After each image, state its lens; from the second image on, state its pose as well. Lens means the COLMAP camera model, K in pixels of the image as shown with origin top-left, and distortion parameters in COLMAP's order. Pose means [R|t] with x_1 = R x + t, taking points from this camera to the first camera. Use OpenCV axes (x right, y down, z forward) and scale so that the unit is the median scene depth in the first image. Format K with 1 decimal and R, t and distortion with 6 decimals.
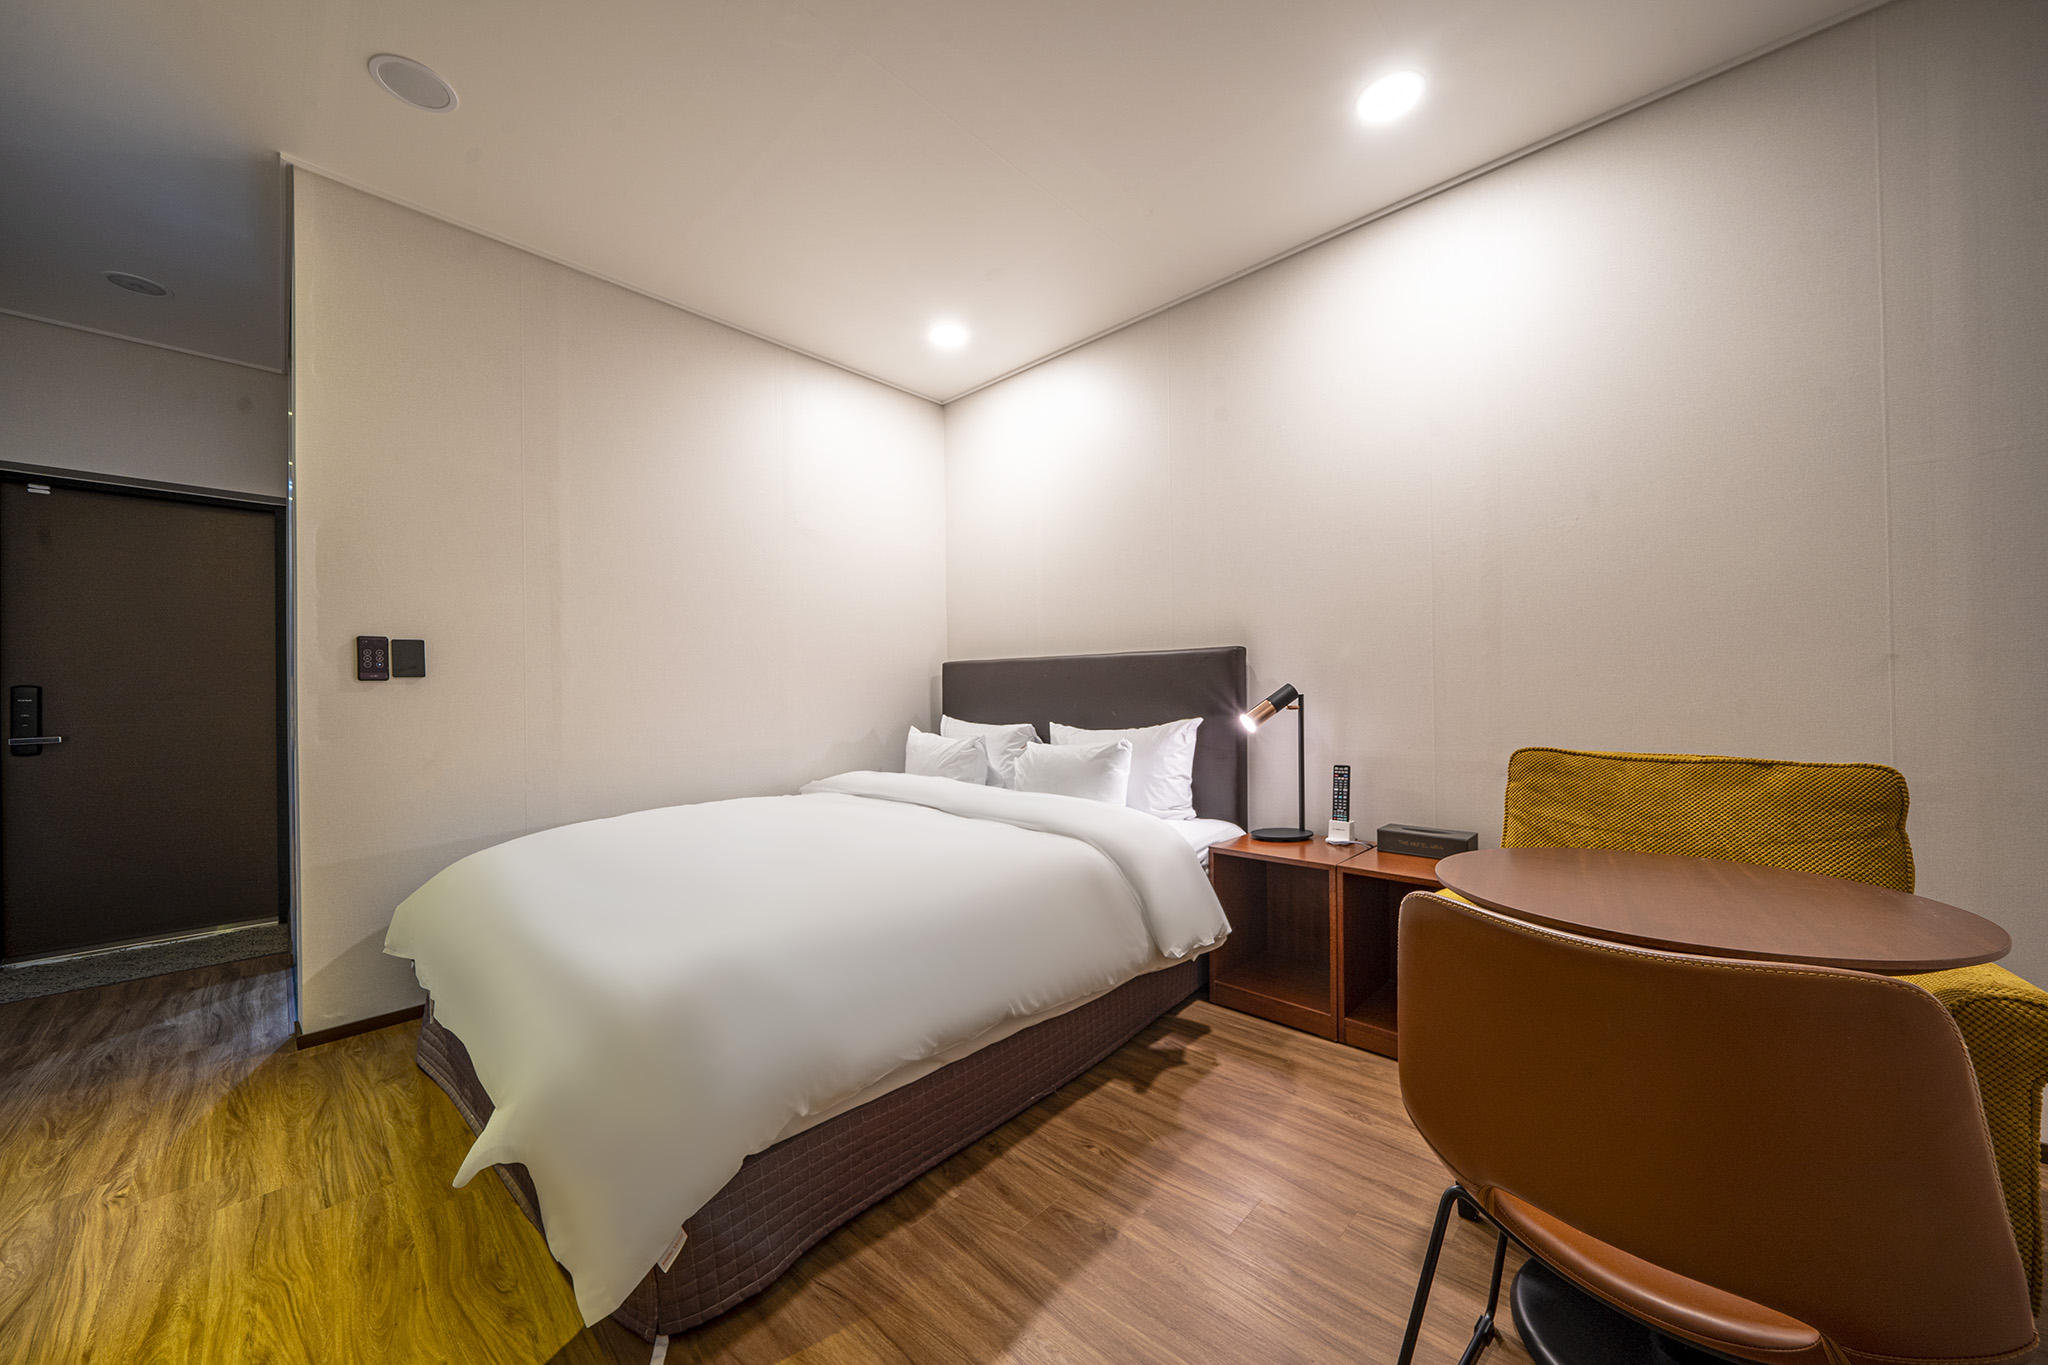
lens RADIAL K [[711.4, 0, 997.6], [0, 711.4, 683.7], [0, 0, 1]] dist [0.002730, 0.000237]
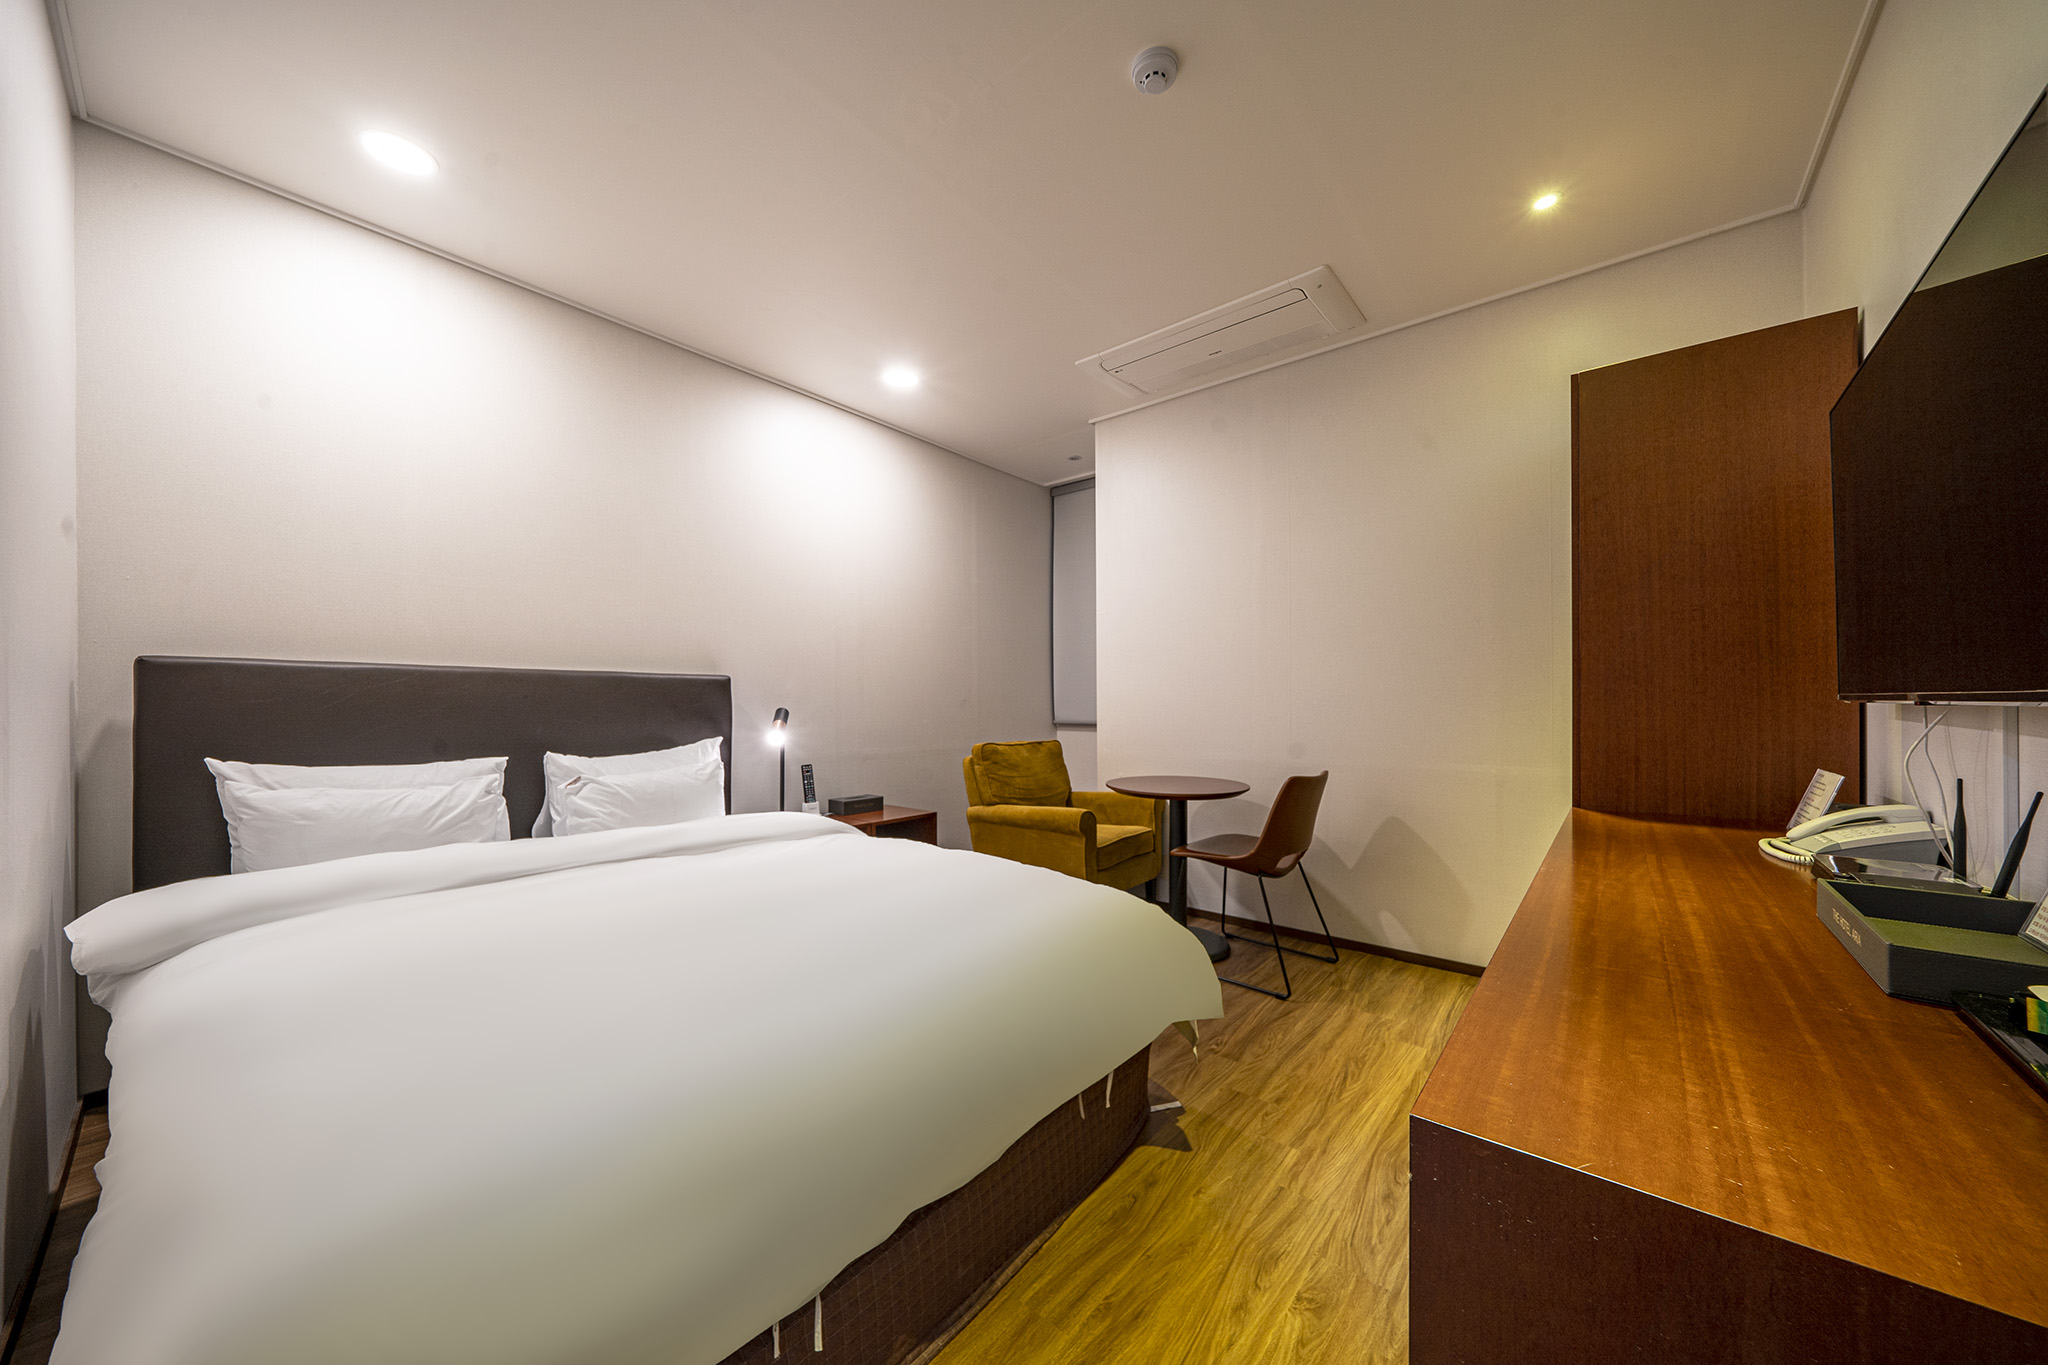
lens RADIAL K [[711.4, 0, 1008.6], [0, 711.4, 701.7], [0, 0, 1]] dist [0.002730, 0.000237]
pose [[-0.057244, 0.013159, 0.998274, -0.837719], [-0.015619, 0.999779, -0.014074, -0.000898], [-0.998238, -0.016398, -0.057025, 0.563765]]
